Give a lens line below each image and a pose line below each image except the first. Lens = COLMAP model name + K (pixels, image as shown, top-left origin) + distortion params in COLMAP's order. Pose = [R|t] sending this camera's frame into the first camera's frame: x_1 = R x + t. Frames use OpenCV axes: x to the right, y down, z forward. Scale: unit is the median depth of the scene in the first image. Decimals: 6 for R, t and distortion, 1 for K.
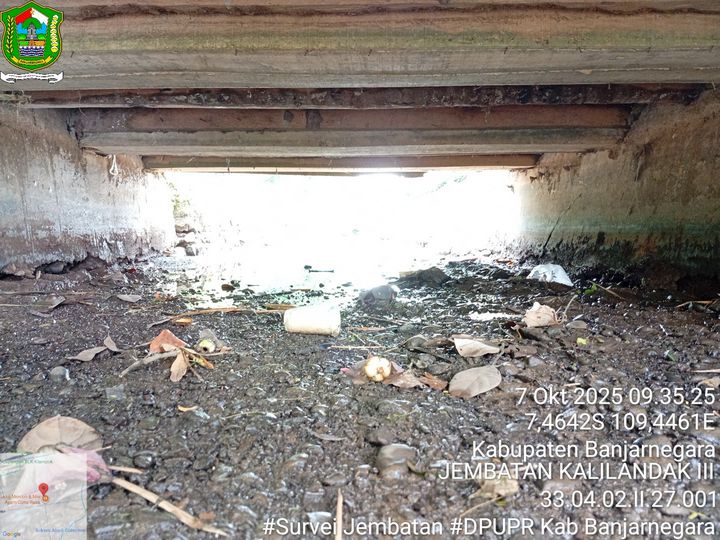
lens RADIAL K [[553.5, 0, 356.0], [0, 553.5, 268.5], [0, 0, 1]] dist [0.083791, -0.181027]
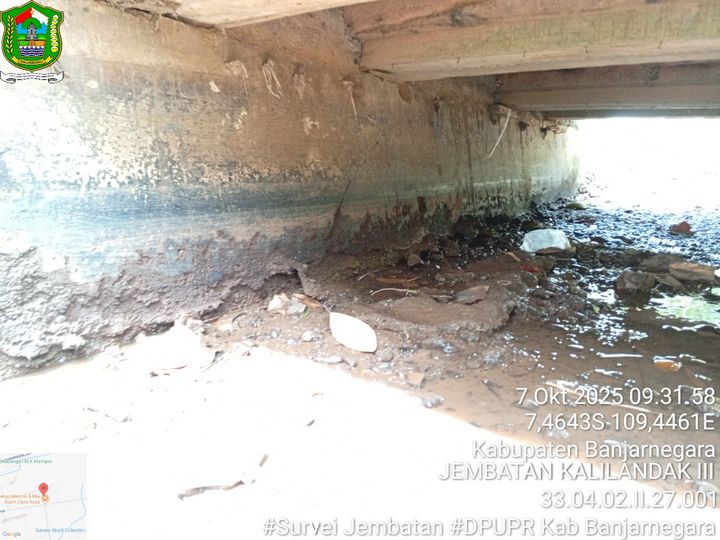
lens RADIAL K [[553.5, 0, 361.5], [0, 553.5, 267.2], [0, 0, 1]] dist [0.083791, -0.181027]
pose [[-0.818281, -0.139543, 0.557623, 0.059444], [0.010896, 0.966146, 0.257764, -0.224099], [-0.574715, 0.216999, -0.789059, 2.188963]]
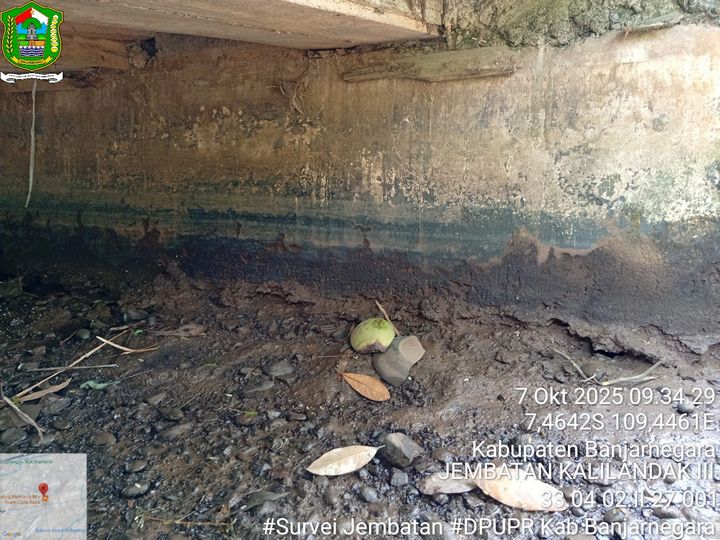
lens RADIAL K [[553.5, 0, 359.4], [0, 553.5, 270.8], [0, 0, 1]] dist [0.083791, -0.181027]
pose [[0.482178, -0.256105, 0.837804, 0.085052], [0.097265, 0.966054, 0.239330, -0.120423], [-0.870657, -0.033911, 0.490720, -0.076944]]
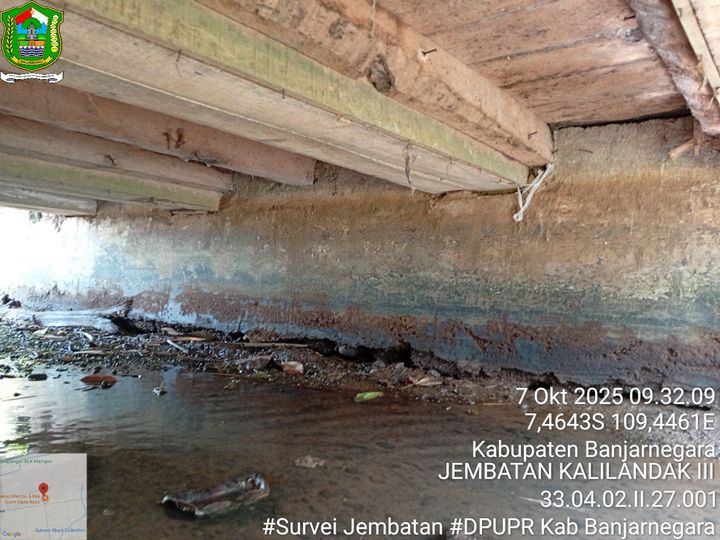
lens RADIAL K [[553.5, 0, 360.4], [0, 553.5, 268.1], [0, 0, 1]] dist [0.083791, -0.181027]
pose [[-0.602864, -0.054818, -0.795958, 0.162279], [-0.102088, 0.994736, 0.008814, -0.164082], [0.791286, 0.086571, -0.605287, 1.836500]]
